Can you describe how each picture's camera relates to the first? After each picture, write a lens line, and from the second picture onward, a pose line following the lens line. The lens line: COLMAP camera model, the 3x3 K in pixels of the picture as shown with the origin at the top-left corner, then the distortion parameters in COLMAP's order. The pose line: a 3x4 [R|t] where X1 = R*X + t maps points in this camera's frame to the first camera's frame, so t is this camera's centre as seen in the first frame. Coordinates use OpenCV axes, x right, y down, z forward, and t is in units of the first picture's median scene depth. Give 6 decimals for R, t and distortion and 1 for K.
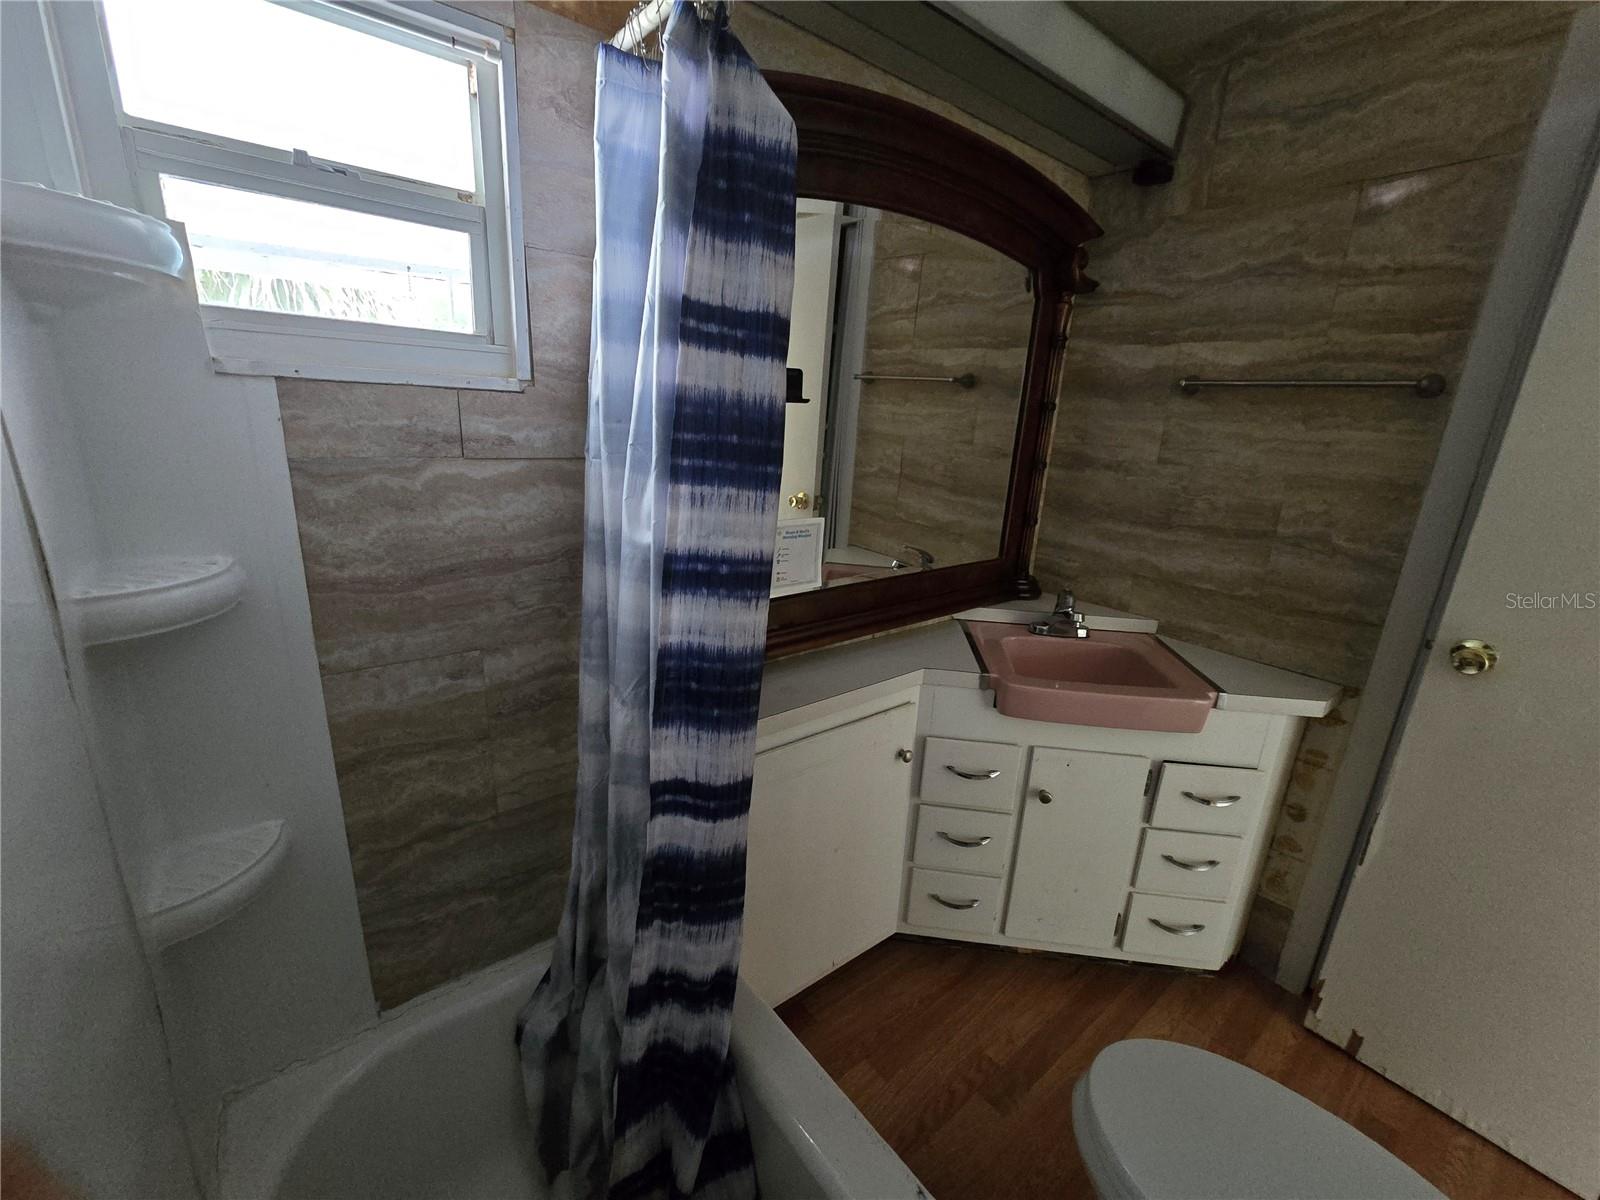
lens RADIAL K [[655.2, 0, 795.2], [0, 655.2, 596.2], [0, 0, 1]] dist [-0.004837, 0.000465]
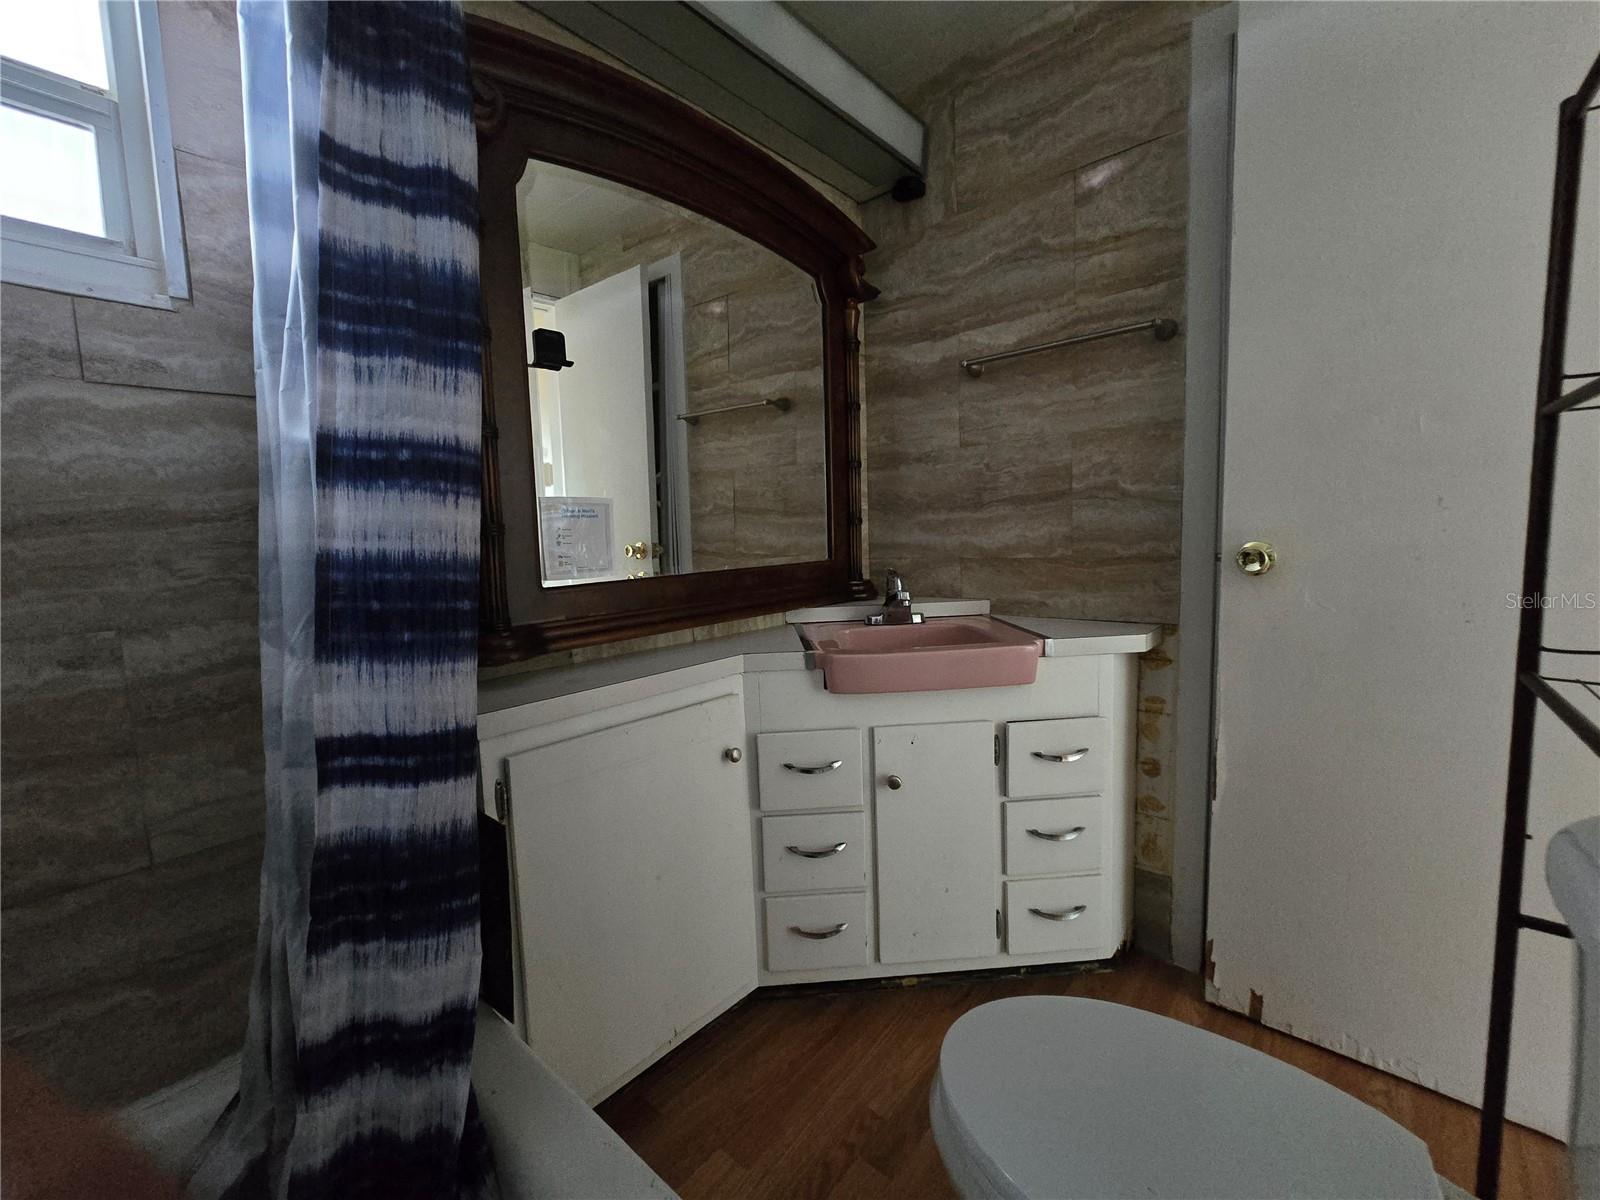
lens RADIAL K [[655.2, 0, 797.8], [0, 655.2, 597.7], [0, 0, 1]] dist [-0.004837, 0.000465]
pose [[0.981504, -0.098230, 0.164318, 0.146855], [0.125531, 0.978271, -0.165011, 0.218292], [-0.144538, 0.182586, 0.972508, 0.106834]]
